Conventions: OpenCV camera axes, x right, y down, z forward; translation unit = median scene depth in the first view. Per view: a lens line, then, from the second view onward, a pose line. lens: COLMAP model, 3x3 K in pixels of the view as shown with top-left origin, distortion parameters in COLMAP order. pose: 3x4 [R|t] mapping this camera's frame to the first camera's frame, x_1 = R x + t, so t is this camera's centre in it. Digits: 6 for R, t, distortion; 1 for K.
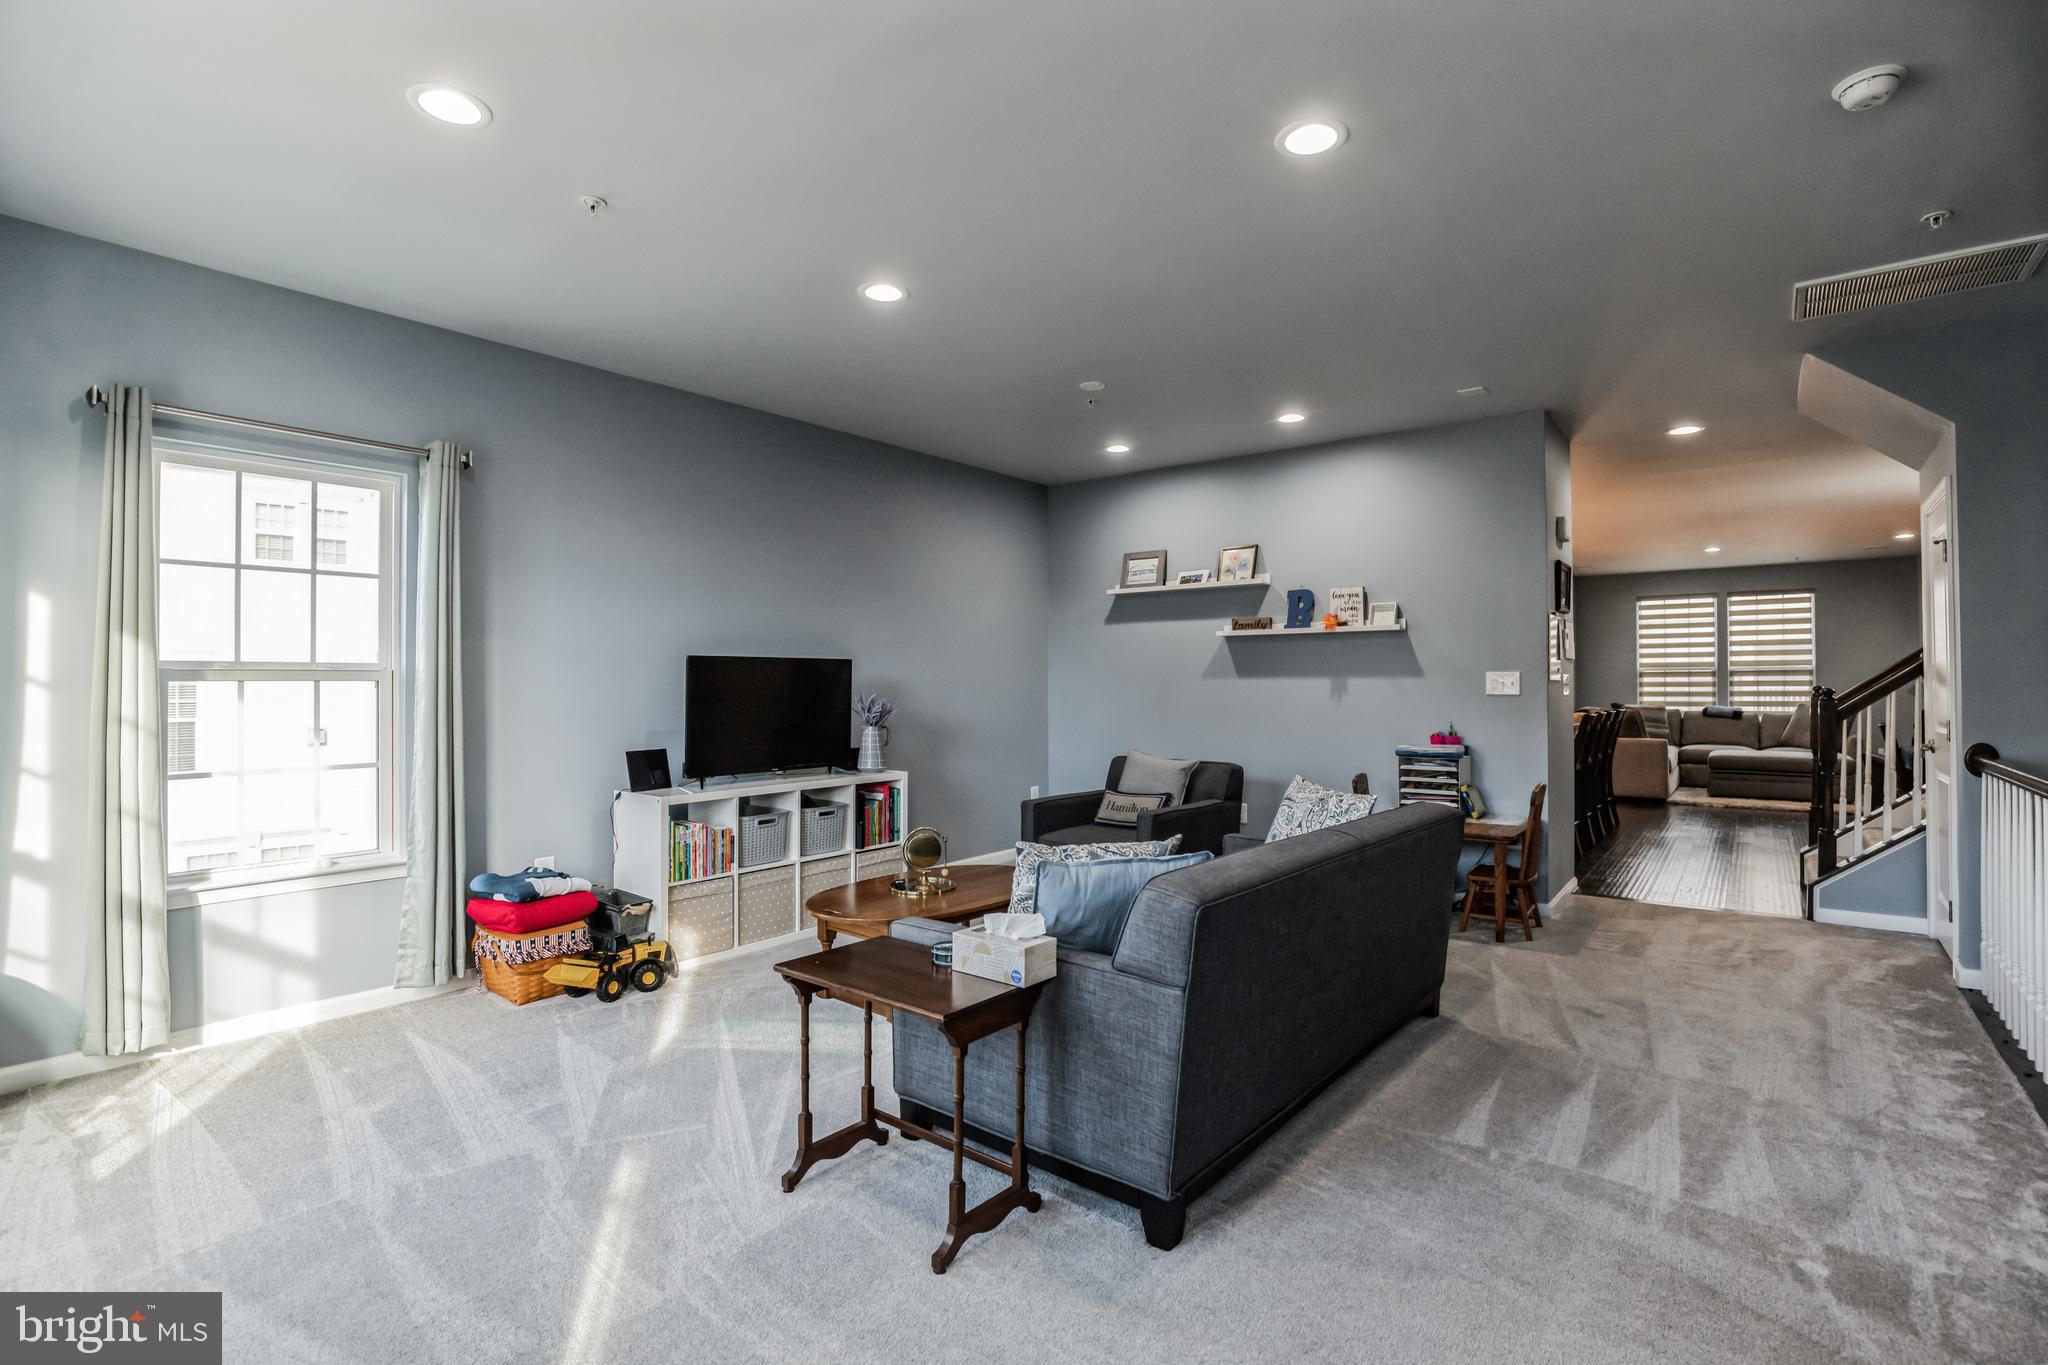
lens RADIAL K [[942.1, 0, 1024.0], [0, 942.1, 682.5], [0, 0, 1]] dist [-0.038772, 0.000154]
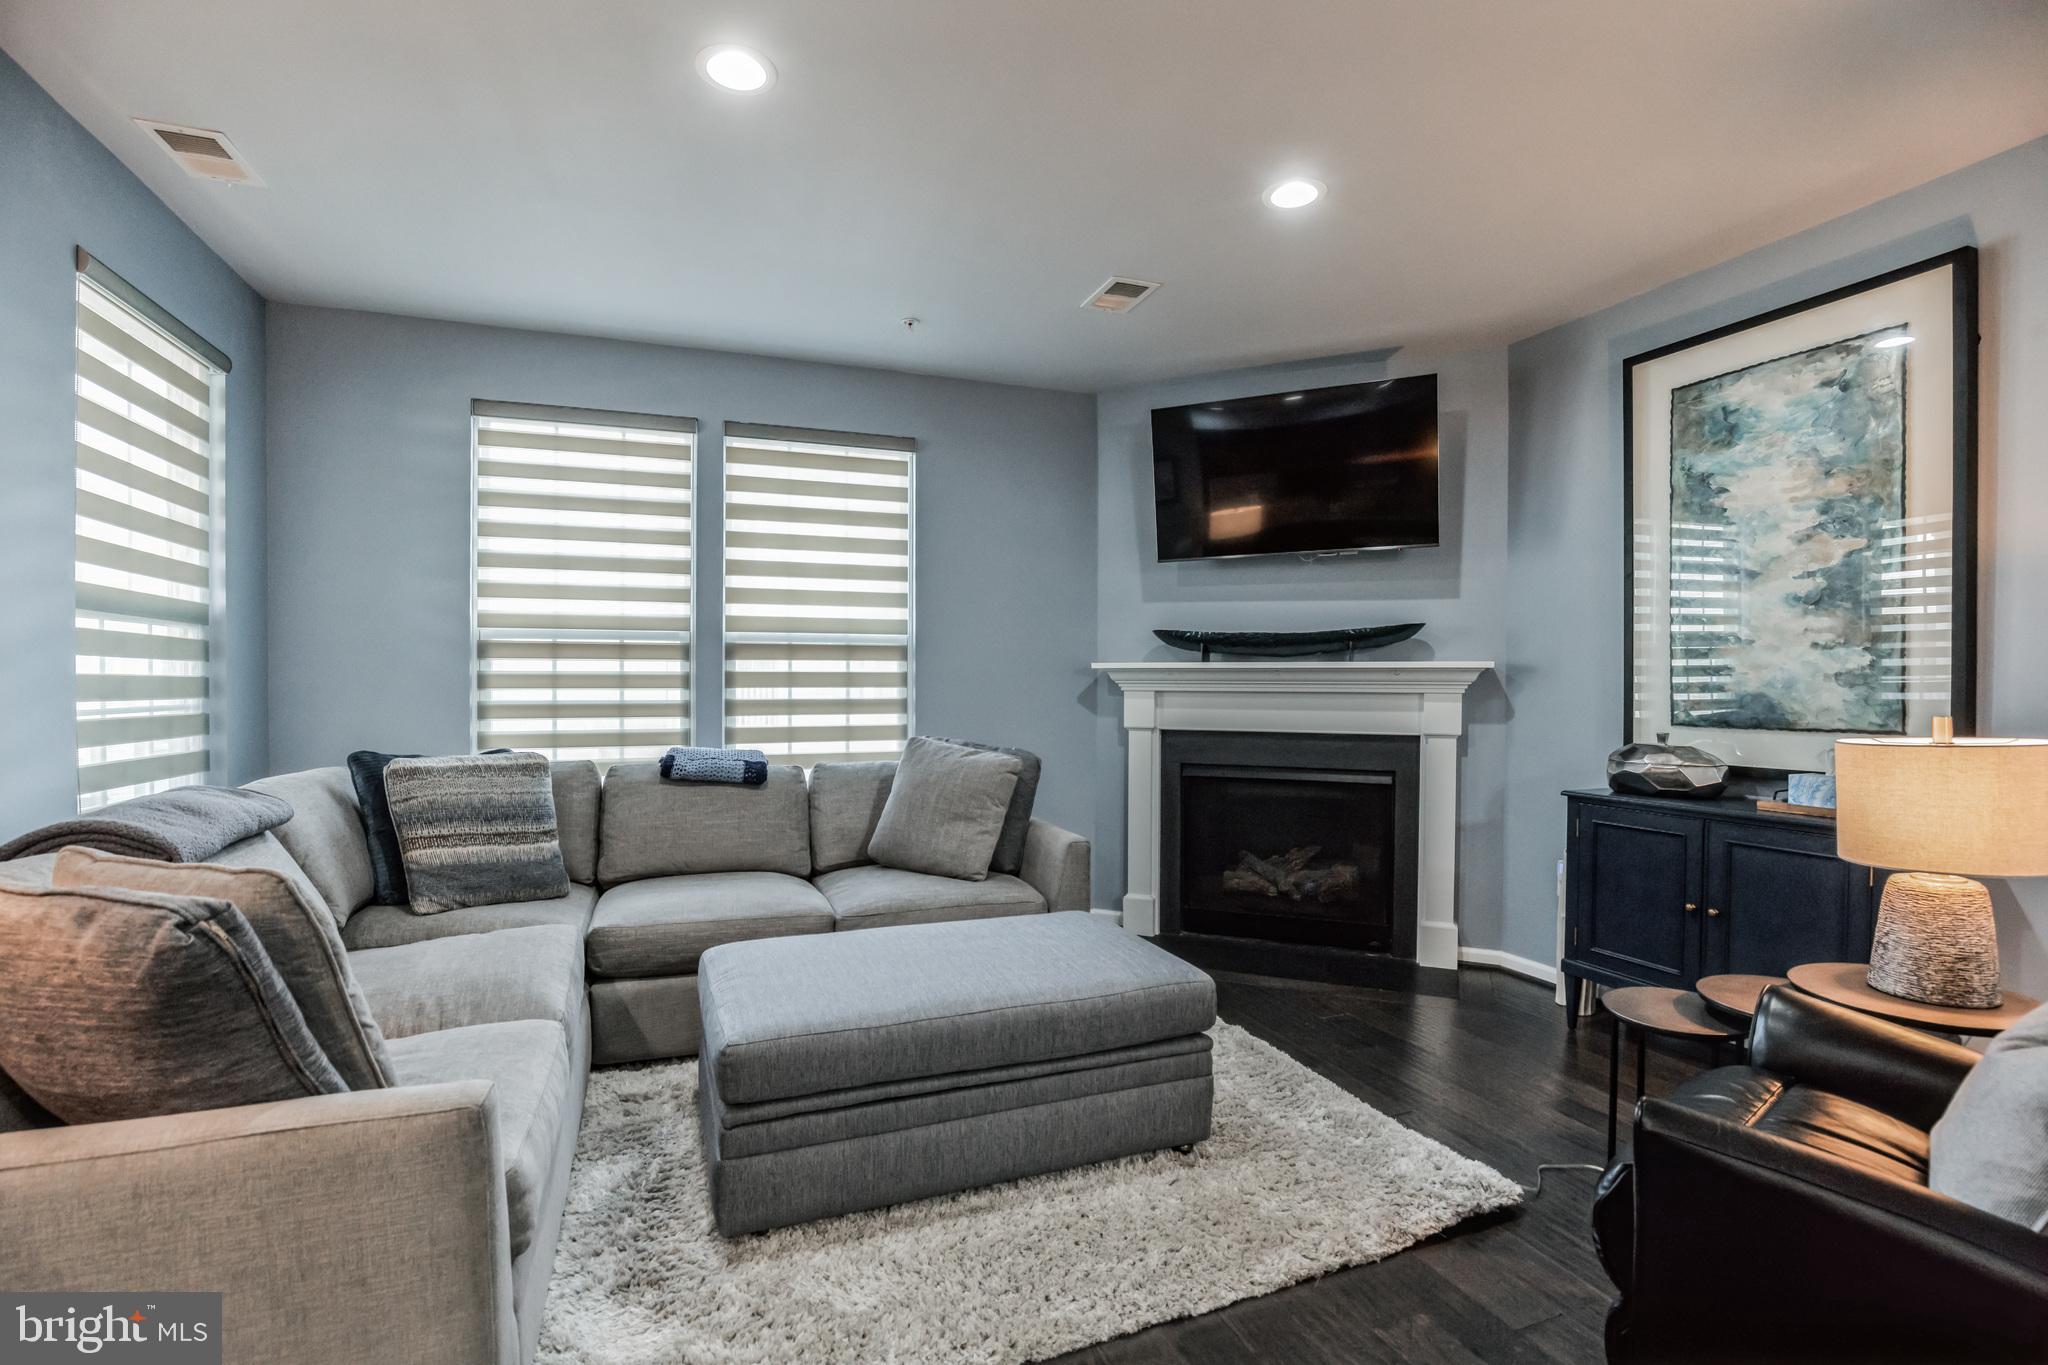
lens RADIAL K [[933.9, 0, 1024.0], [0, 933.9, 682.5], [0, 0, 1]] dist [-0.025204, -0.000465]
pose [[0.508353, 0.003244, 0.861142, 0.509921], [-0.007192, 0.999974, 0.000479, 0.001370], [-0.861119, -0.006437, 0.508363, 0.710637]]
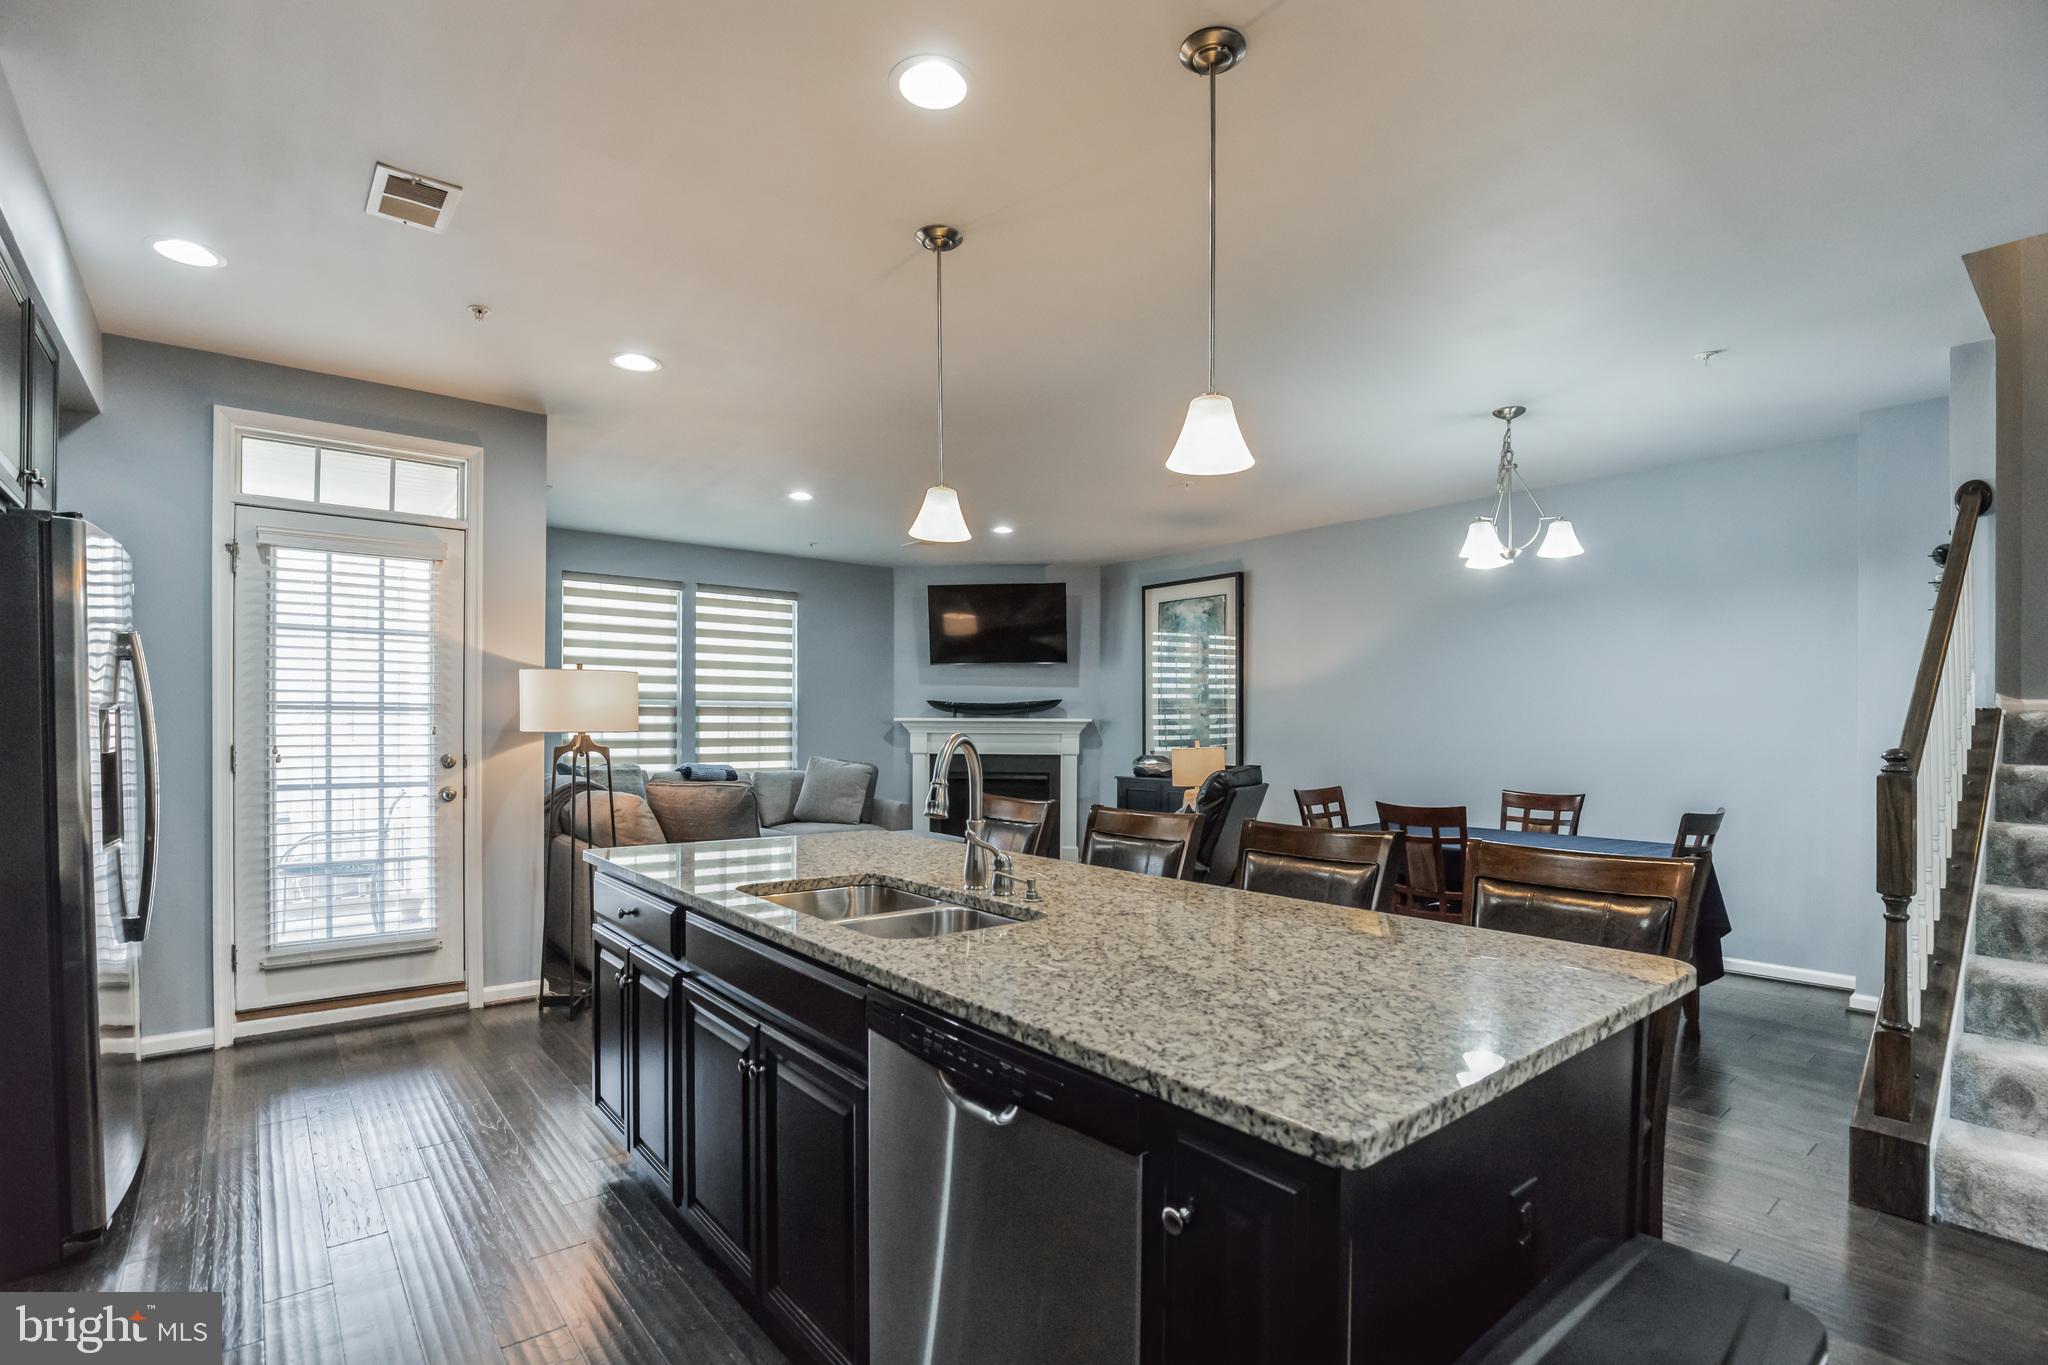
lens RADIAL K [[954.4, 0, 1025.5], [0, 954.4, 713.5], [0, 0, 1]] dist [-0.025648, 0.000077]
pose [[0.211010, 0.014936, 0.977370, 0.167305], [-0.008539, 0.999873, -0.013437, -0.001112], [-0.977447, -0.005511, 0.211111, 0.631638]]
